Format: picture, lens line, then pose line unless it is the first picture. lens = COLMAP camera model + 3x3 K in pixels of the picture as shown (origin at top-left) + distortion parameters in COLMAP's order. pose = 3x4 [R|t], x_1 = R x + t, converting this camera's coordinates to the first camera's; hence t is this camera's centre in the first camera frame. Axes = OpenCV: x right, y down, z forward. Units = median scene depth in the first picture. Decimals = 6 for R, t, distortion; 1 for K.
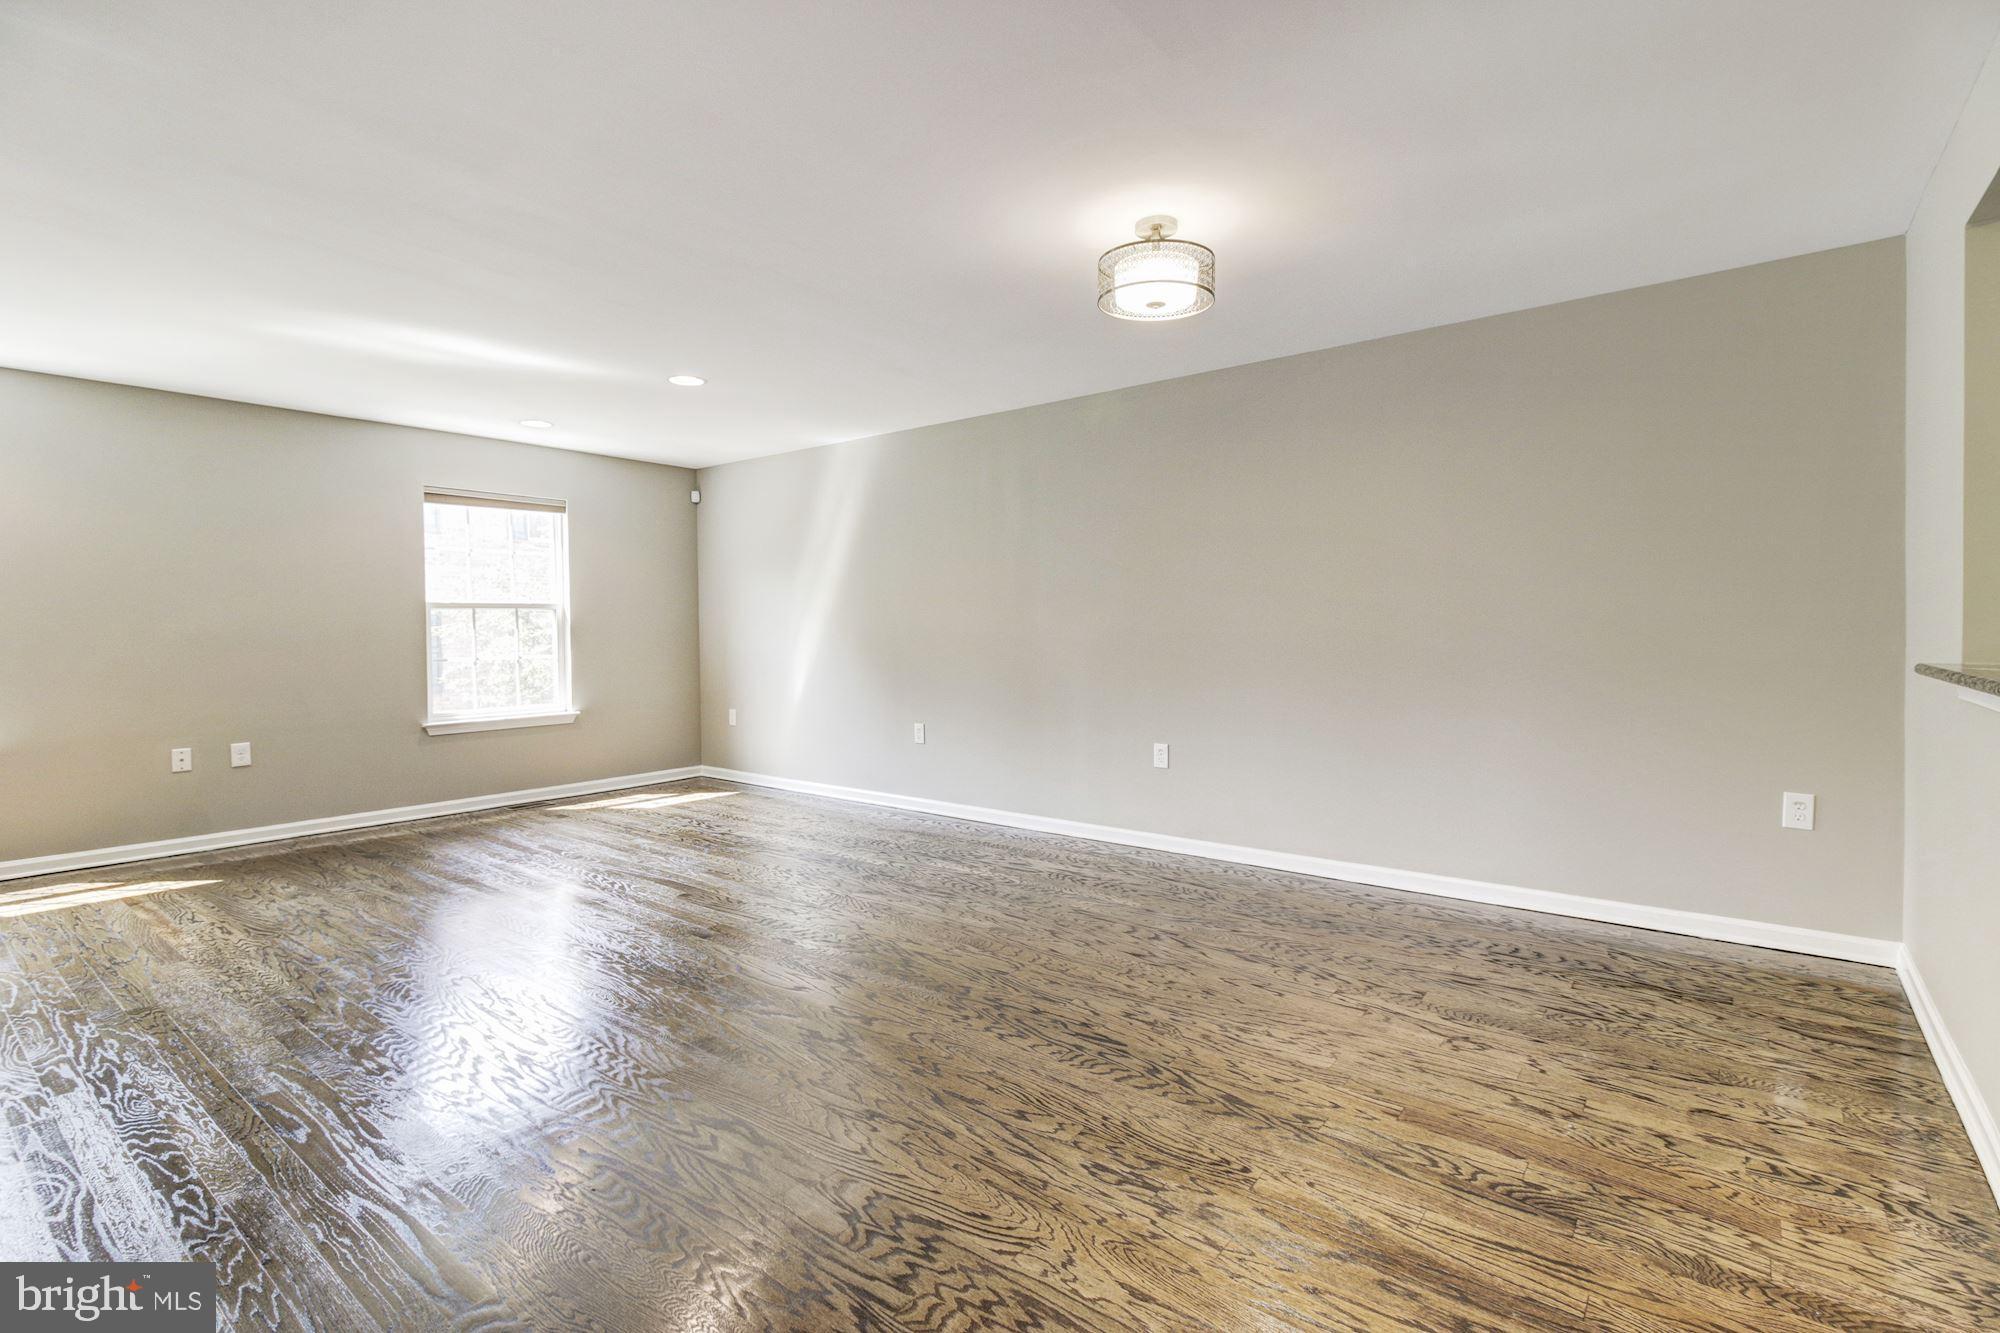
lens RADIAL K [[927.5, 0, 991.6], [0, 927.5, 646.3], [0, 0, 1]] dist [0.000219, -0.000519]
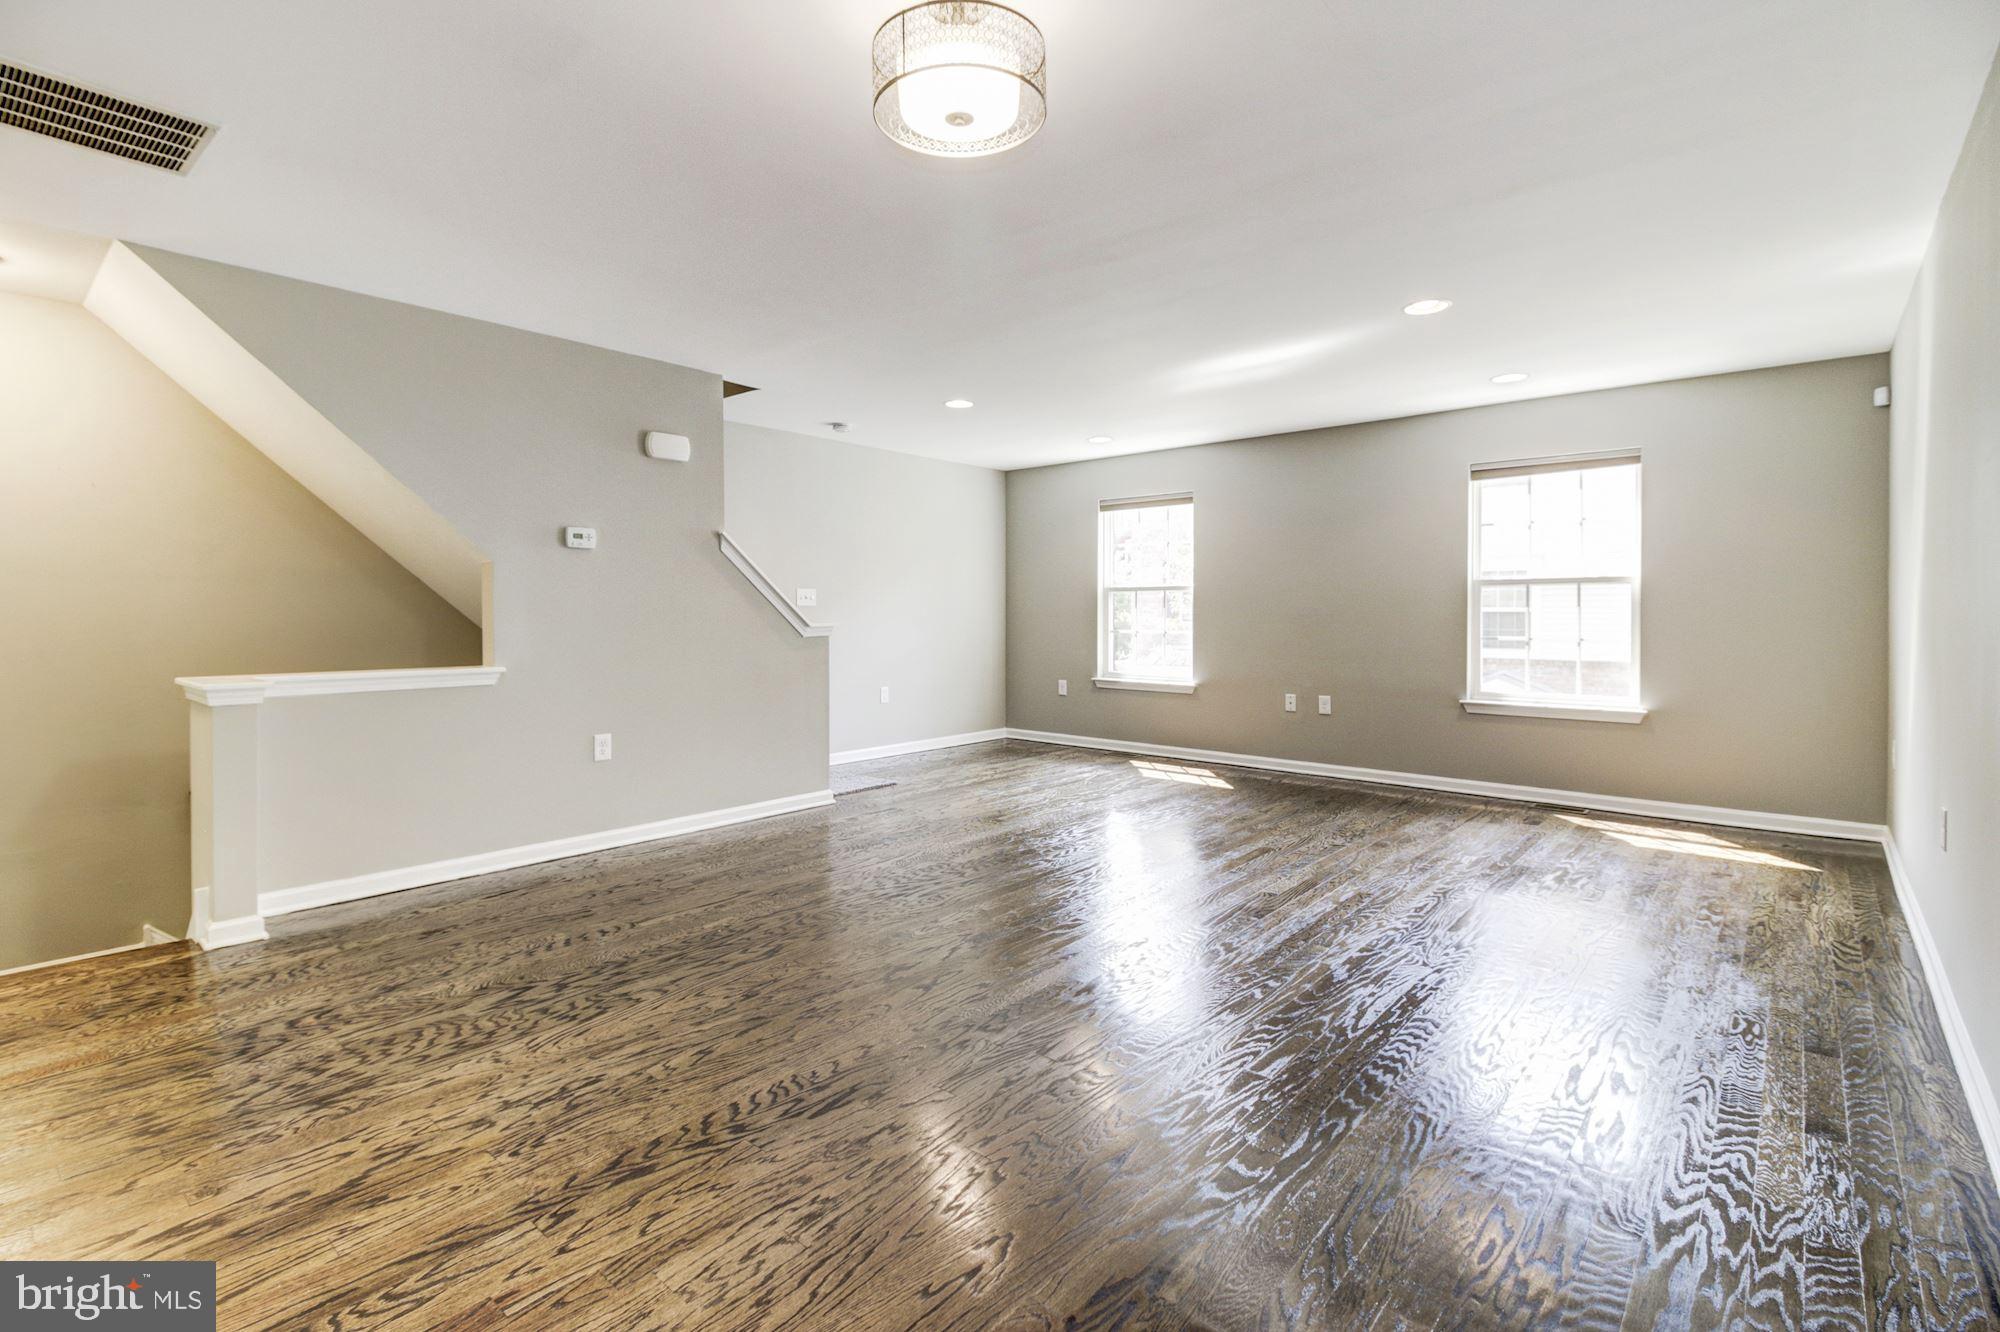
lens RADIAL K [[934.7, 0, 999.0], [0, 934.7, 622.8], [0, 0, 1]] dist [0.029193, -0.017485]
pose [[-0.055908, 0.020693, -0.998221, 1.038643], [-0.018722, 0.999588, 0.021770, -0.033102], [0.998260, 0.019906, -0.055498, 1.301836]]
